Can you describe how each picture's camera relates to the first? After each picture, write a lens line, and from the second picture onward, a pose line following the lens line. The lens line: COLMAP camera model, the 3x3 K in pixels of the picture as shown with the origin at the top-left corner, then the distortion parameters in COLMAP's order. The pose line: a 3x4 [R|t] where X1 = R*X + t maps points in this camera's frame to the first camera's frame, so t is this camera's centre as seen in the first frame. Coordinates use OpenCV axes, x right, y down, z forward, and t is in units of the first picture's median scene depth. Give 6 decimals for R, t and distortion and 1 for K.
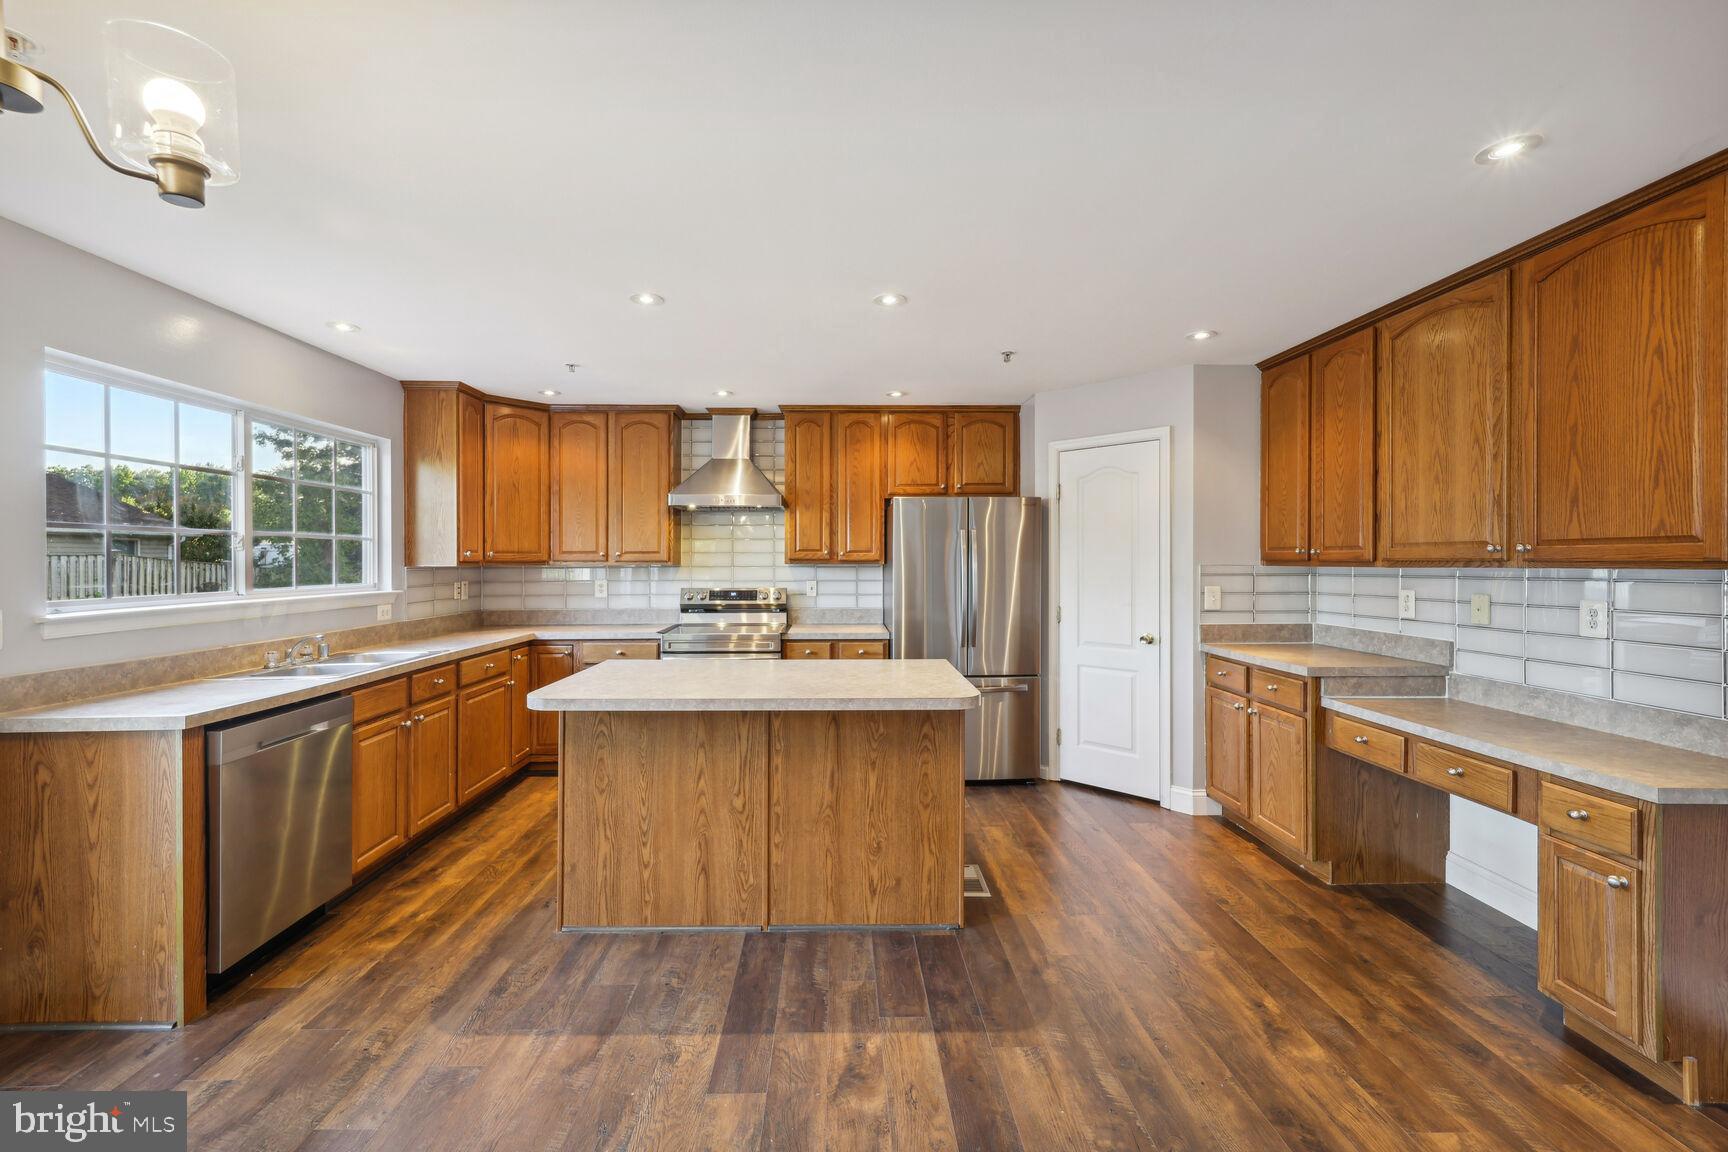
lens RADIAL K [[722.3, 0, 846.7], [0, 722.3, 560.7], [0, 0, 1]] dist [0.010739, -0.000269]
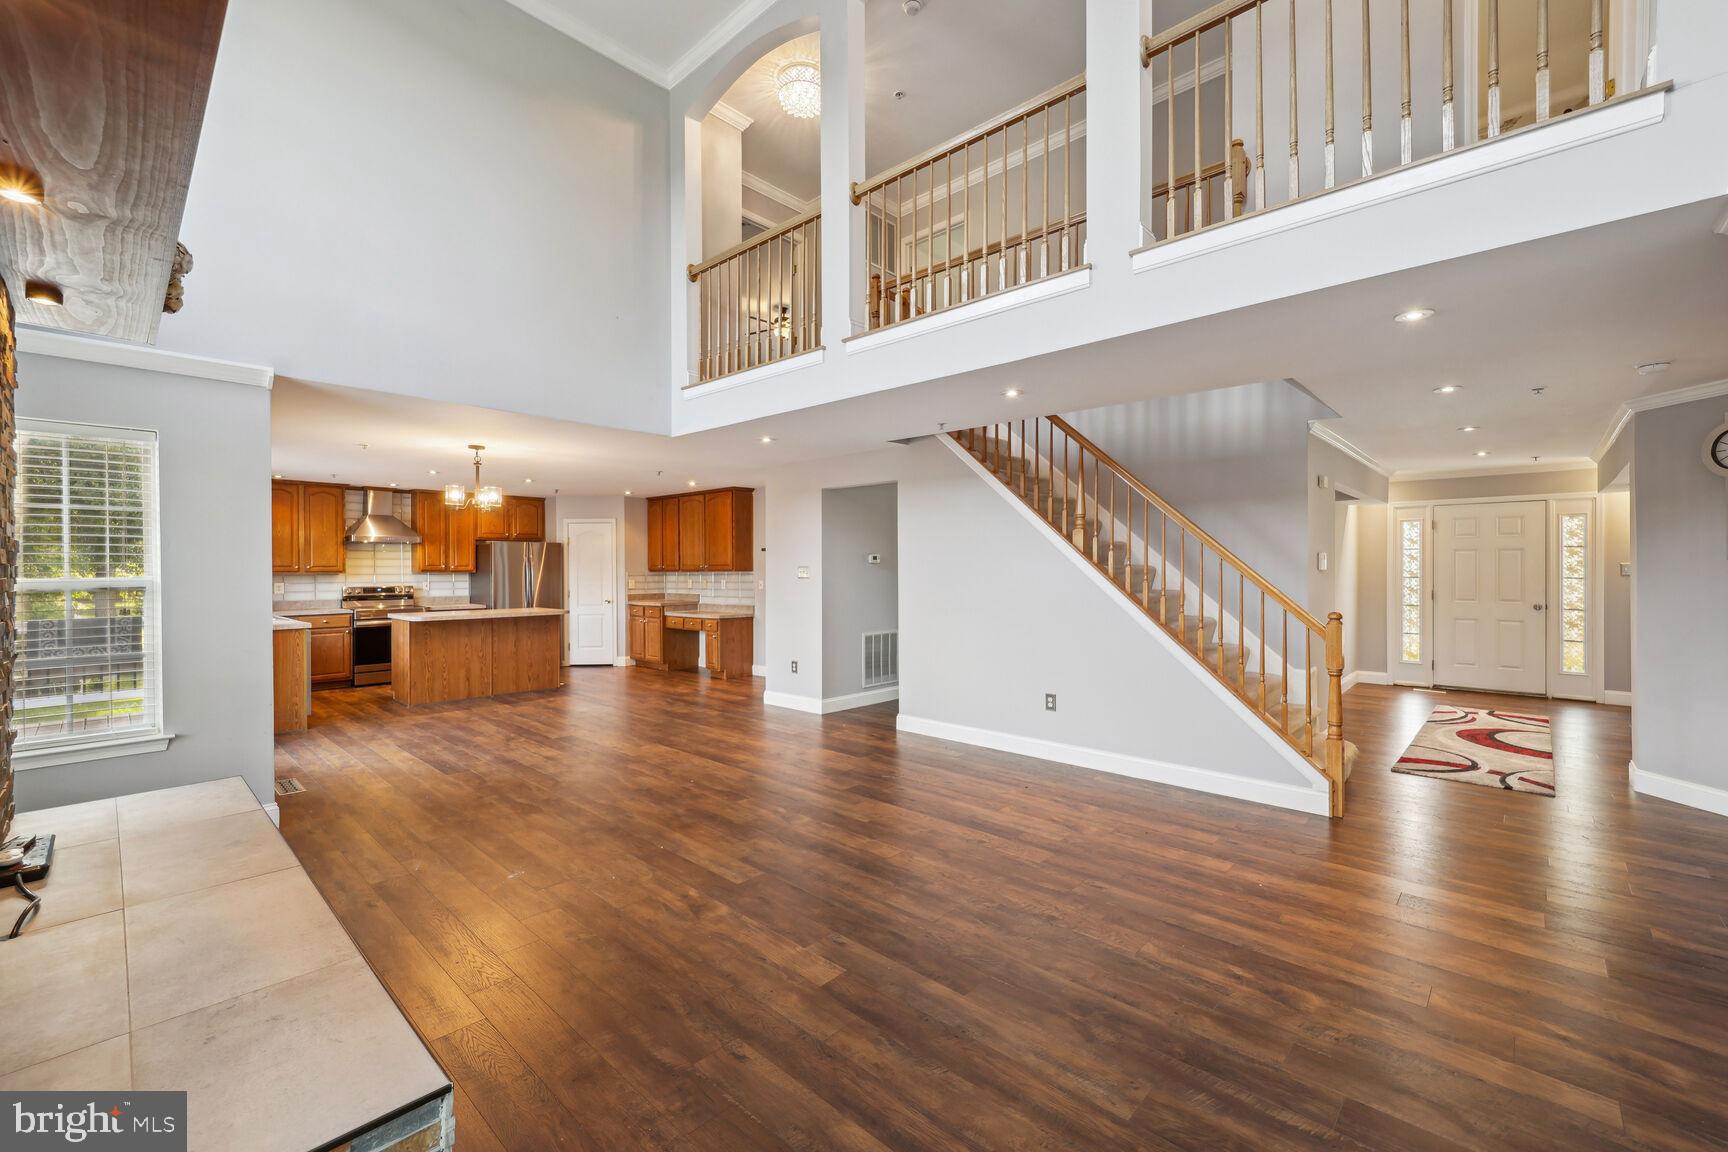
lens RADIAL K [[706.7, 0, 880.4], [0, 706.7, 574.7], [0, 0, 1]] dist [0.000236, 0.000117]
pose [[0.679365, -0.006612, 0.733771, -0.939361], [0.003162, 0.999976, 0.006084, 0.003746], [-0.733794, -0.001813, 0.679370, -1.730320]]
